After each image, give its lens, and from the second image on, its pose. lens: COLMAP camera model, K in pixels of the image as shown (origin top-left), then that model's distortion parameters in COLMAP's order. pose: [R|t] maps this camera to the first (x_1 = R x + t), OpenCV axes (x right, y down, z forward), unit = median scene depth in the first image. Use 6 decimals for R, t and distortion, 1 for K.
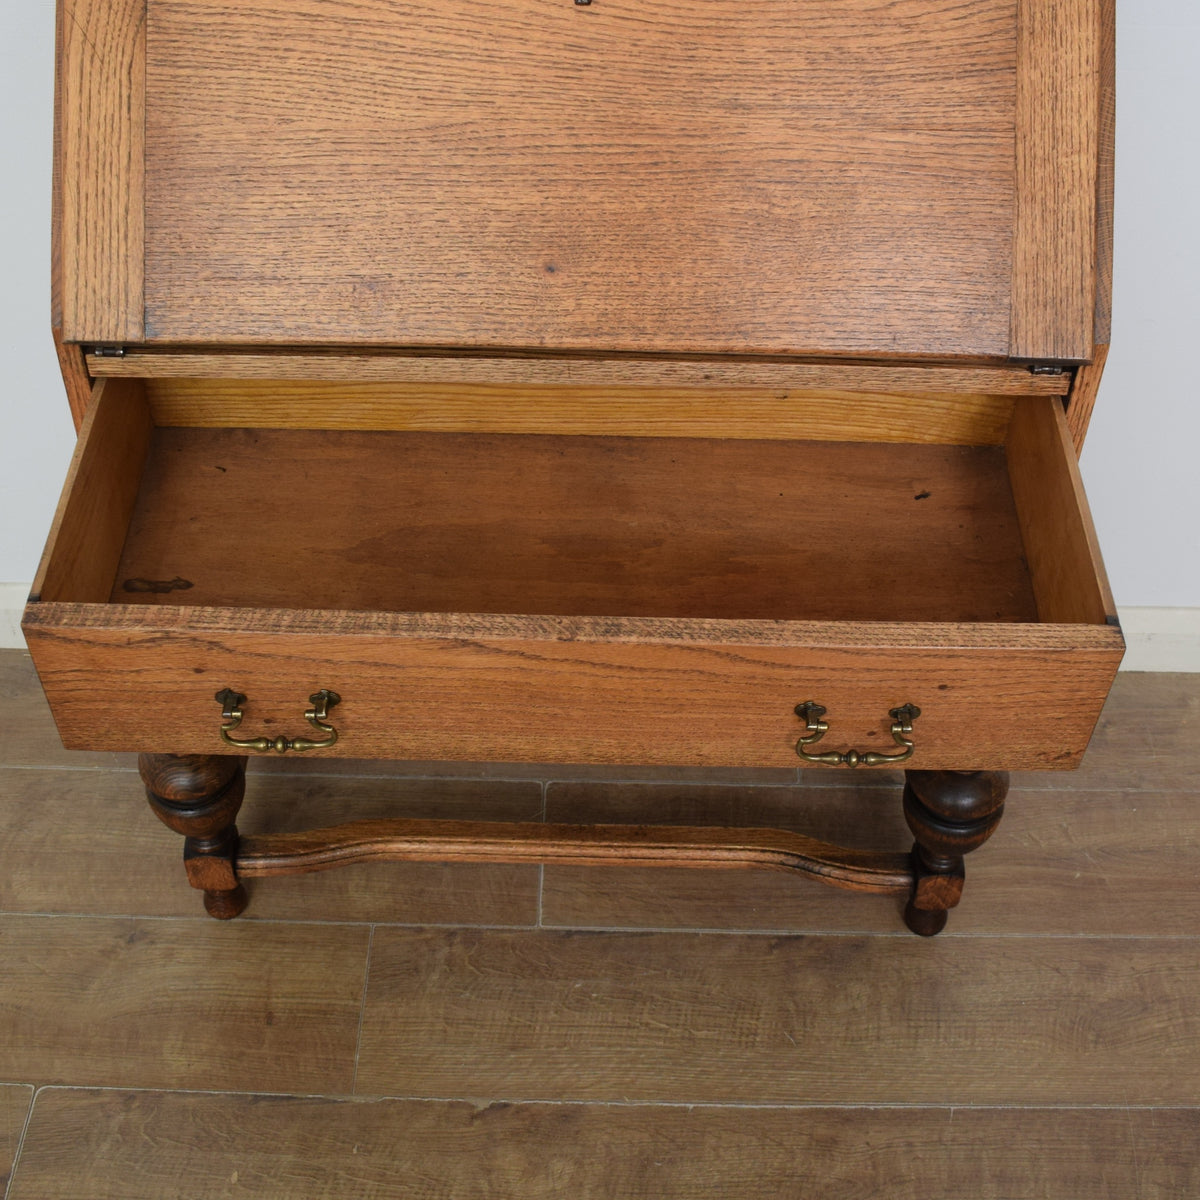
lens RADIAL K [[1714.6, 0, 599.3], [0, 1714.6, 598.6], [0, 0, 1]] dist [-0.098686, 0.020587]
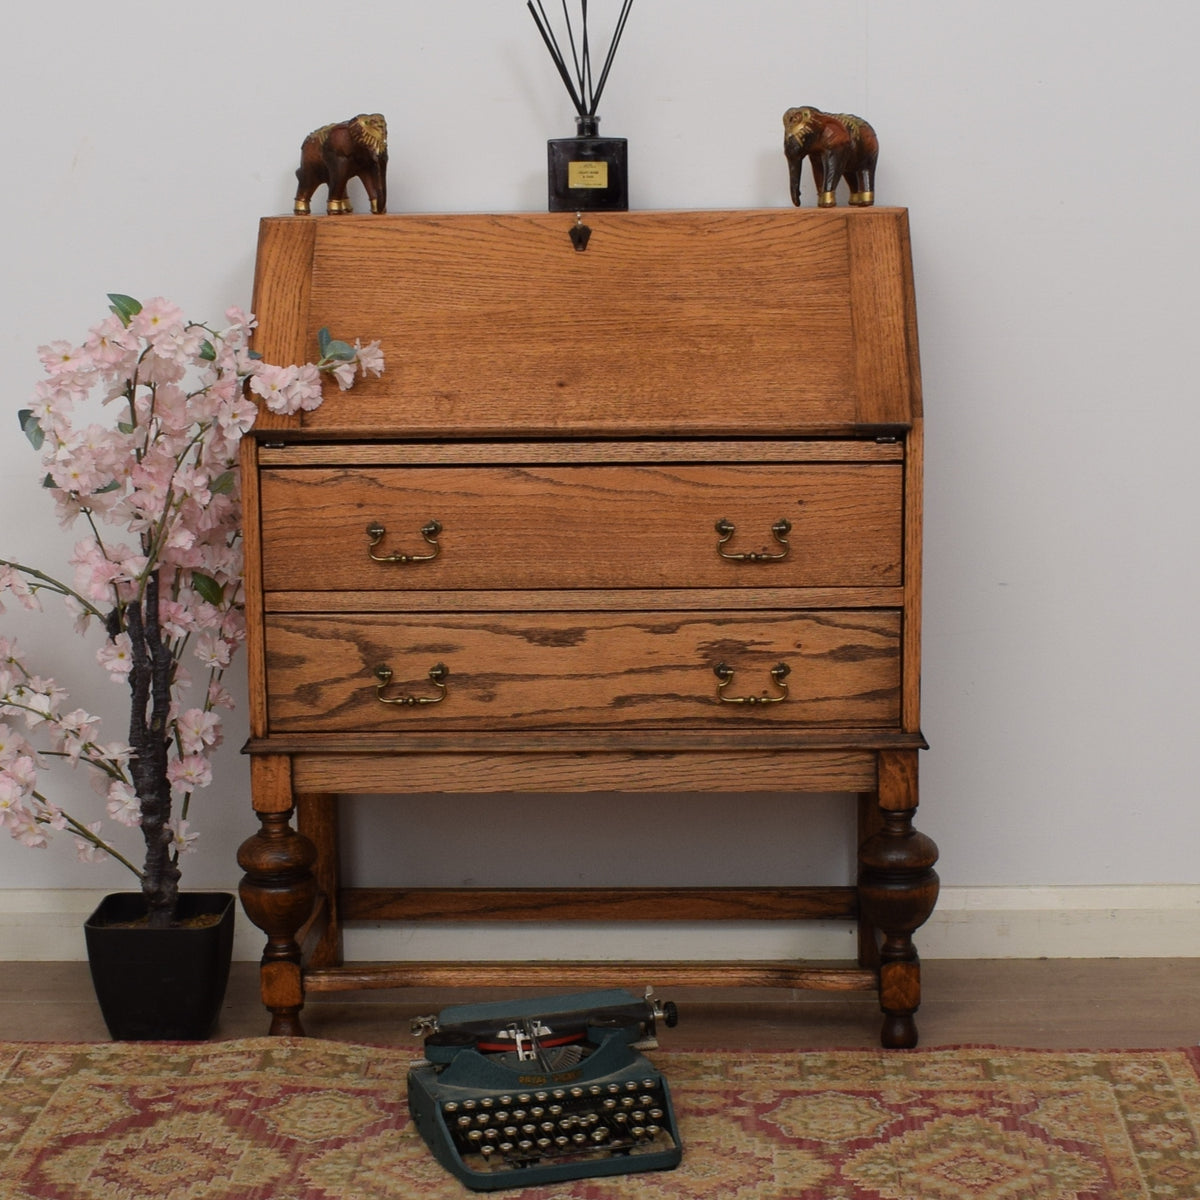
lens RADIAL K [[2773.8, 0, 656.5], [0, 2773.8, 641.2], [0, 0, 1]] dist [-0.051845, -0.078534]
pose [[0.999543, -0.027892, -0.011664, 0.083430], [0.016446, 0.825375, -0.564346, 1.451788], [0.025369, 0.563896, 0.825456, -0.982263]]
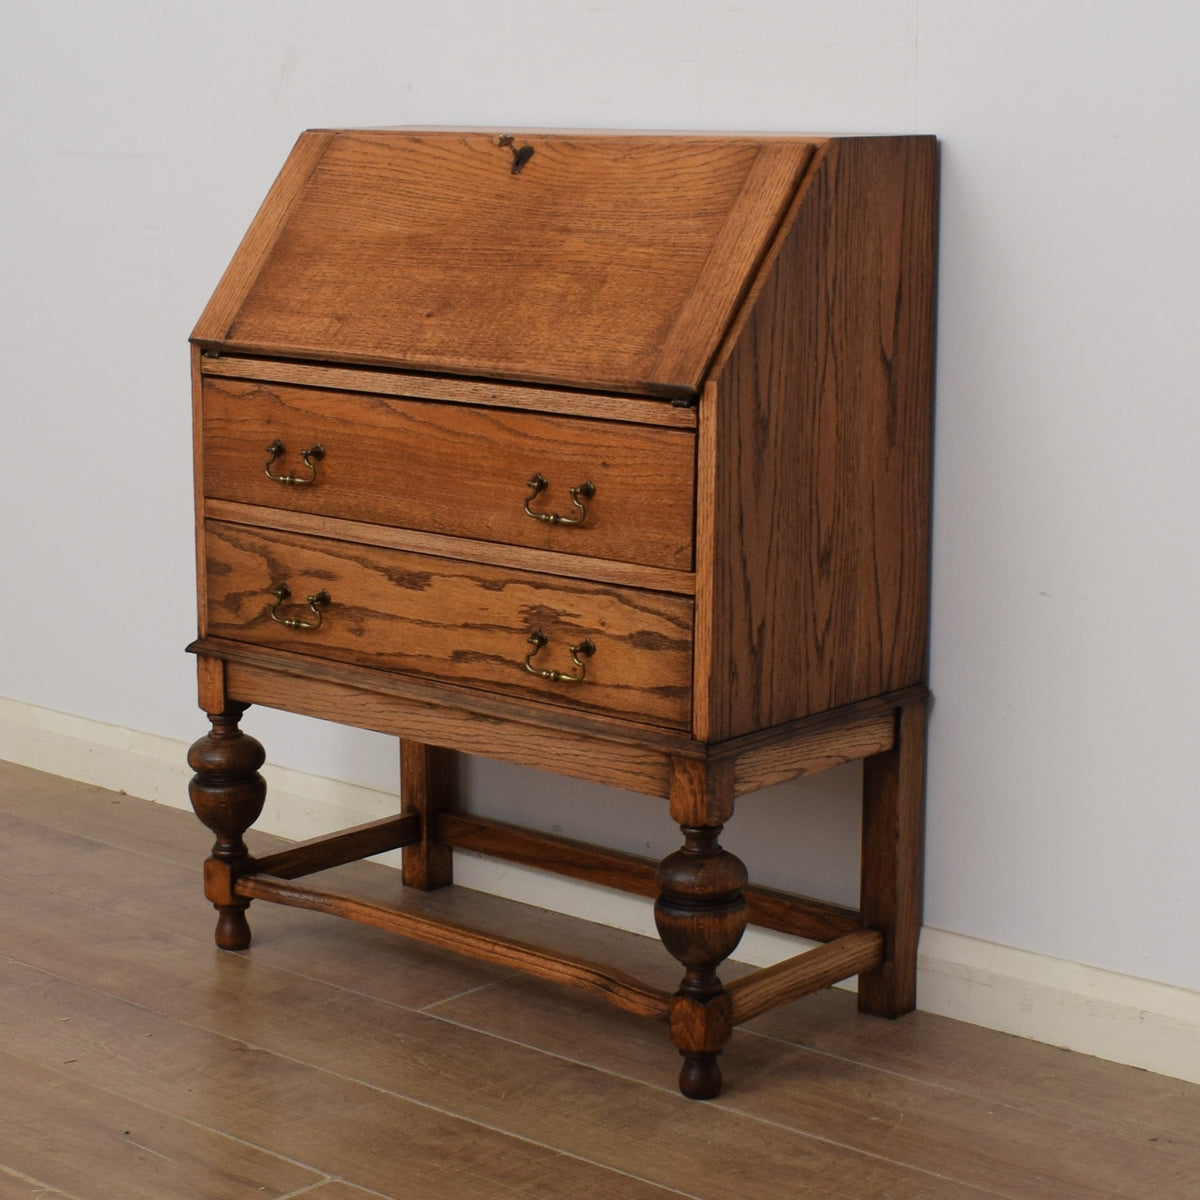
lens RADIAL K [[2765.0, 0, 526.6], [0, 2765.0, 605.1], [0, 0, 1]] dist [-0.042243, -0.144149]
pose [[0.747030, 0.108683, -0.655846, 1.652648], [-0.450955, 0.807706, -0.379804, 0.893812], [0.488452, 0.579482, 0.652392, -0.392383]]
